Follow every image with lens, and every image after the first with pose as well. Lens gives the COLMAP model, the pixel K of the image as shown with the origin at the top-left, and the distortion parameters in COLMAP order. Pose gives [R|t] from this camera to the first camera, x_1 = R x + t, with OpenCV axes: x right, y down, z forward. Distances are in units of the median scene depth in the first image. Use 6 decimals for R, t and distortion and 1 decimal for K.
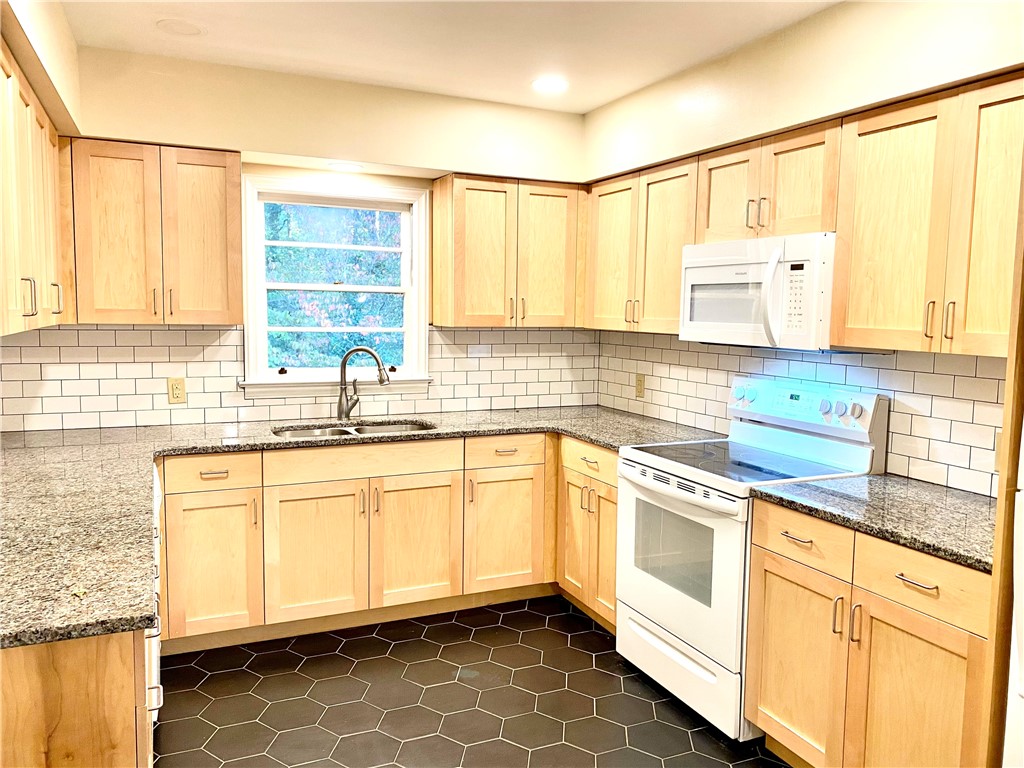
lens RADIAL K [[789.8, 0, 512.0], [0, 789.8, 384.0], [0, 0, 1]] dist [0.036083, -0.011603]
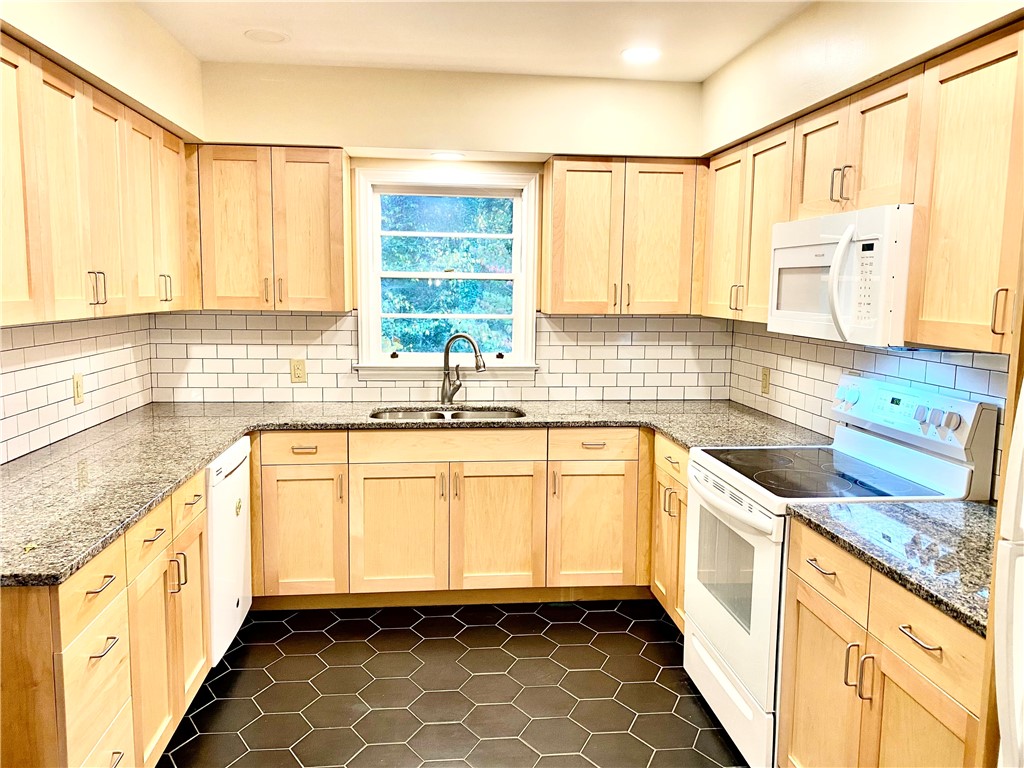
lens RADIAL K [[792.2, 0, 507.6], [0, 792.2, 386.4], [0, 0, 1]] dist [0.029786, -0.004363]
pose [[0.946472, 0.036318, -0.320737, 0.223190], [-0.028572, 0.999176, 0.028825, -0.011193], [0.321520, -0.018118, 0.946729, 0.063187]]
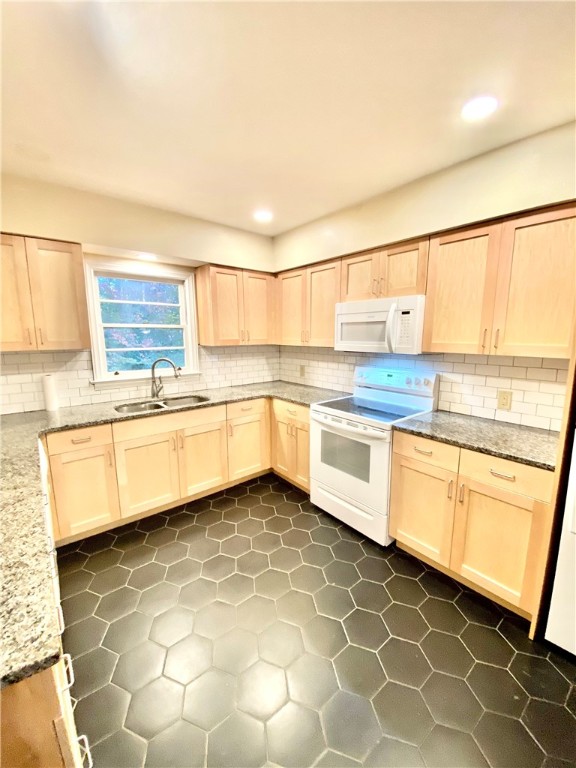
lens RADIAL K [[309.8, 0, 290.0], [0, 309.8, 384.6], [0, 0, 1]] dist [0.031172, -0.026973]
pose [[0.964969, -0.060463, 0.255302, -0.108865], [0.043150, 0.996406, 0.072885, -0.029839], [-0.258792, -0.059316, 0.964110, 0.251400]]
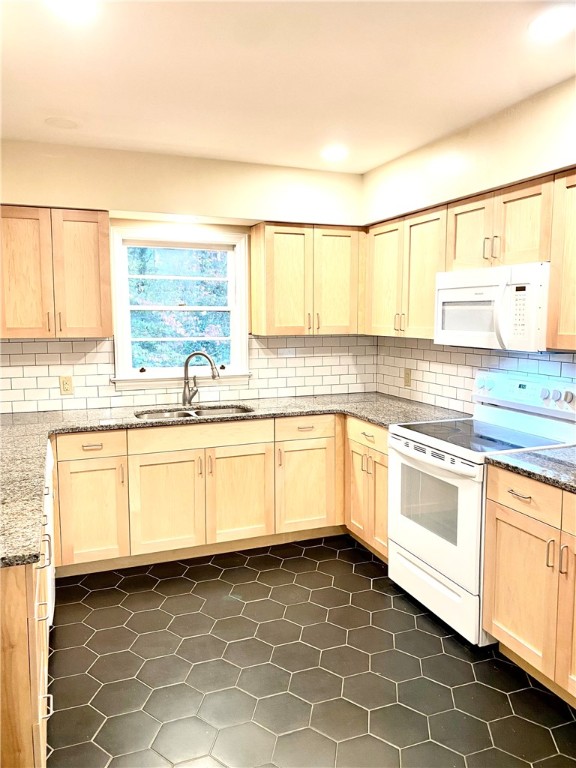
lens RADIAL K [[592.3, 0, 287.7], [0, 592.3, 379.0], [0, 0, 1]] dist [0.036083, -0.011603]
pose [[0.998272, -0.011037, -0.057722, 0.023292], [0.011668, 0.999876, 0.010600, -0.010324], [0.057598, -0.011255, 0.998276, -0.009120]]
